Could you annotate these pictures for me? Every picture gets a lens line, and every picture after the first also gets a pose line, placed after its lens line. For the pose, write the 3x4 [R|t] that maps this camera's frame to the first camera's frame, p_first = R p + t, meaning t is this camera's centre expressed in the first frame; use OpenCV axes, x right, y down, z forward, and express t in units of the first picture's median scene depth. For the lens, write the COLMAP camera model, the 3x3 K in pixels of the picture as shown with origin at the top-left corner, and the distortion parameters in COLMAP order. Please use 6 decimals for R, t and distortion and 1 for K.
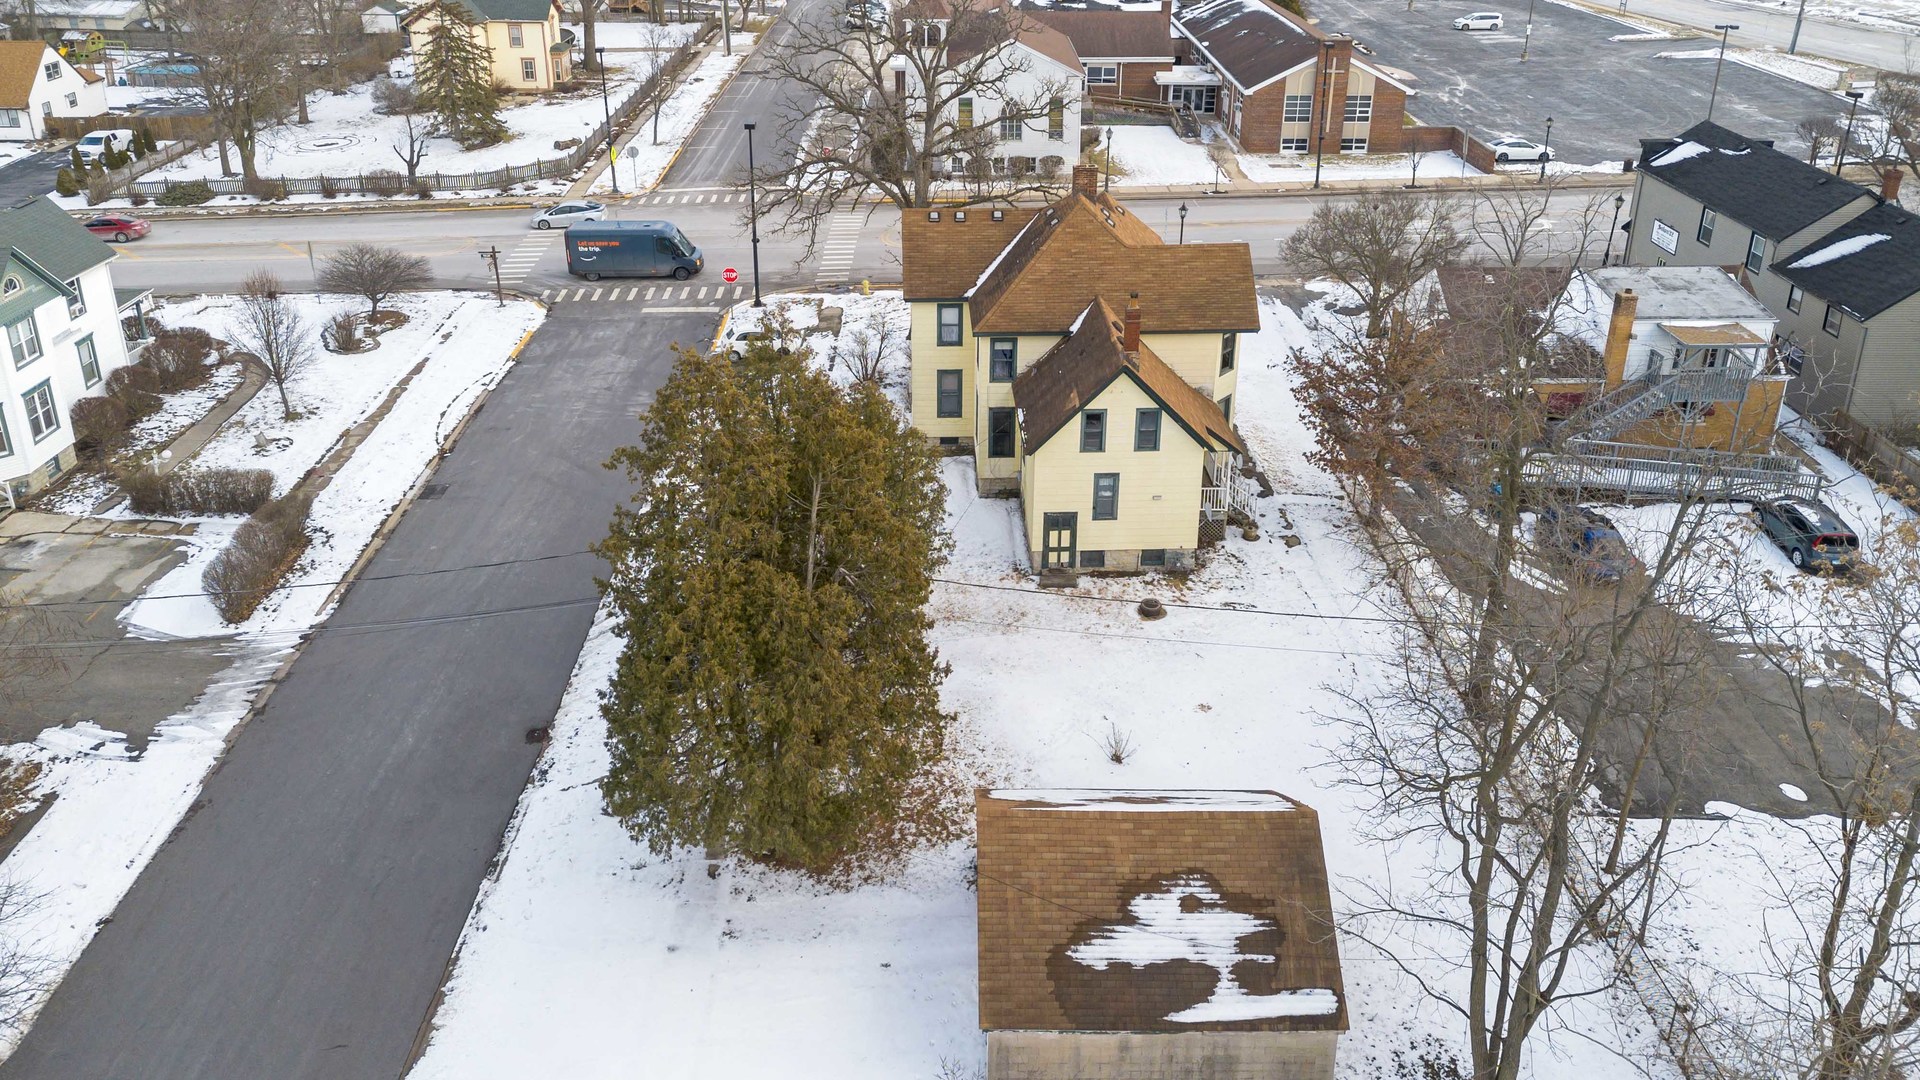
lens RADIAL K [[1409.8, 0, 980.7], [0, 1409.8, 383.4], [0, 0, 1]] dist [0.086046, -0.059969]
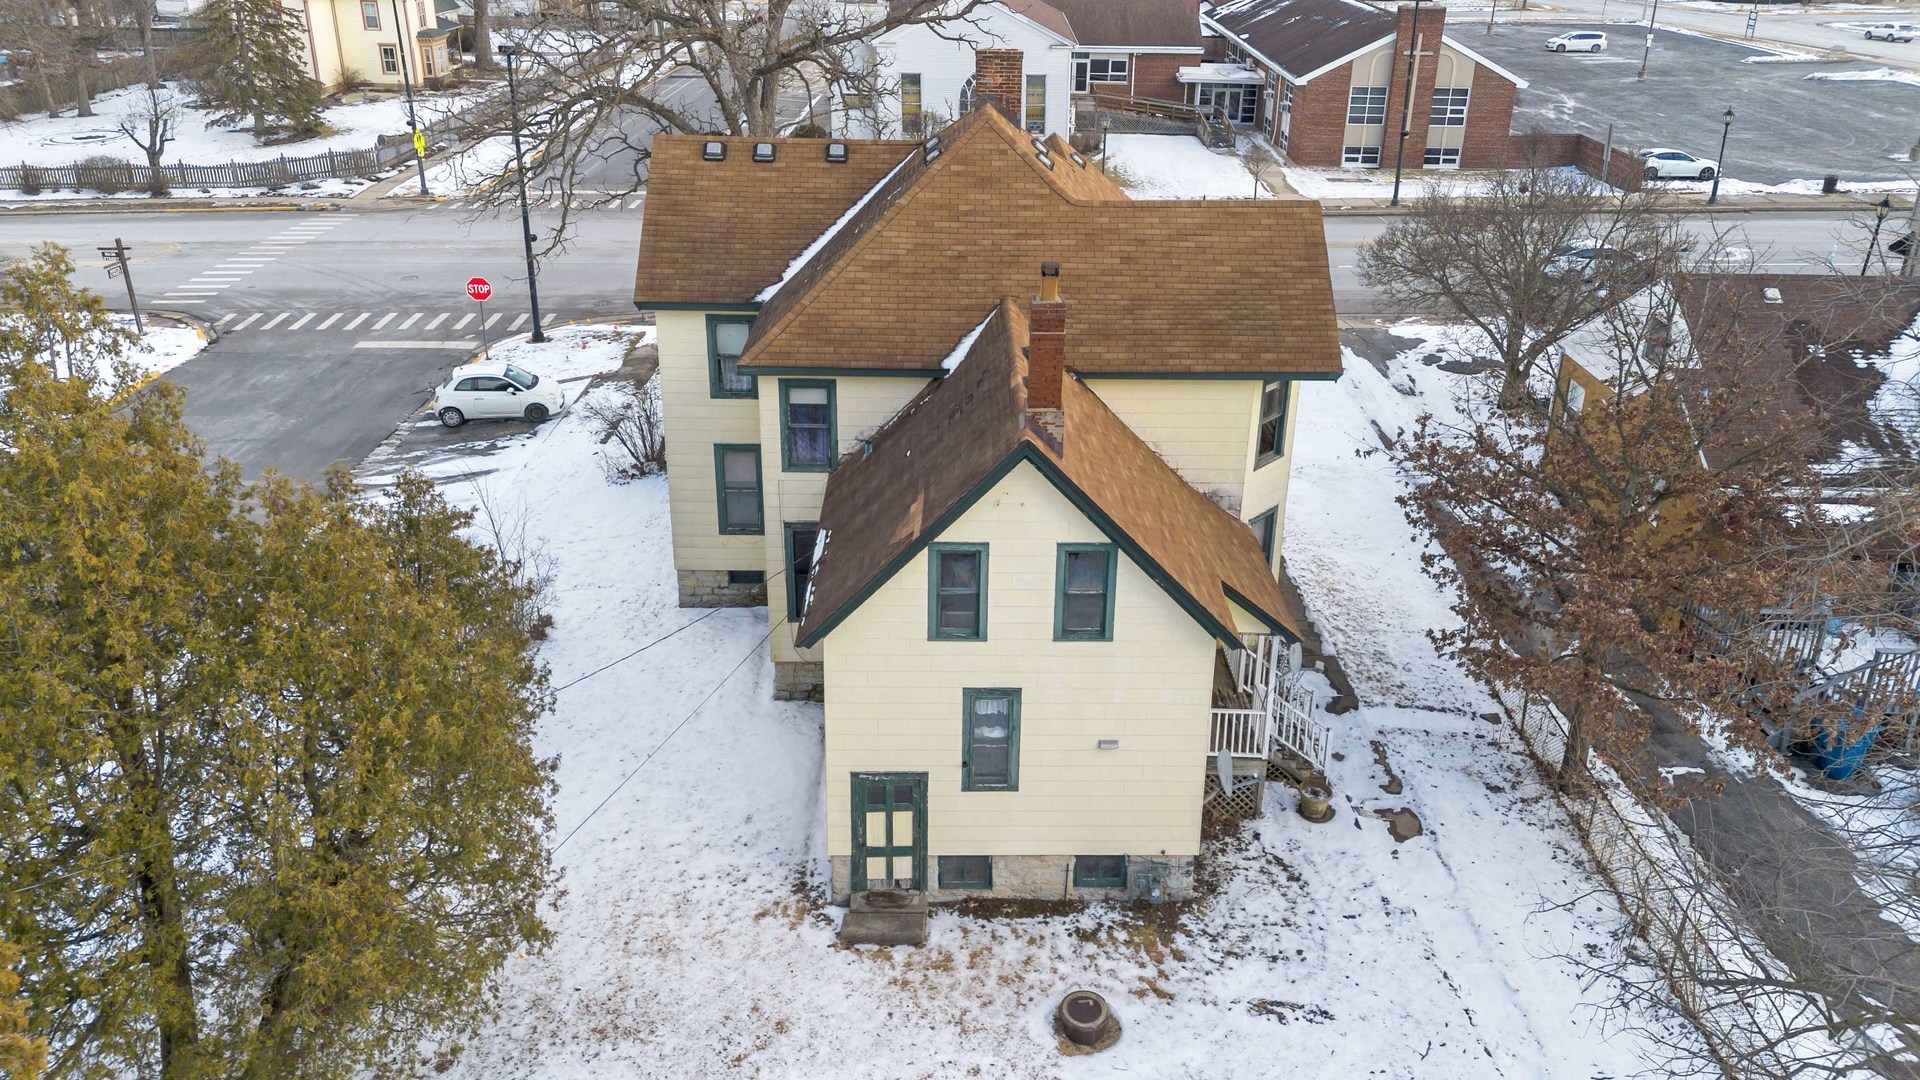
lens RADIAL K [[1371.4, 0, 1020.6], [0, 1371.4, 431.0], [0, 0, 1]] dist [0.075388, -0.061130]
pose [[0.999768, 0.021437, -0.002055, 0.089388], [-0.021482, 0.999449, -0.025288, -0.004540], [0.001512, 0.025326, 0.999678, 0.528044]]
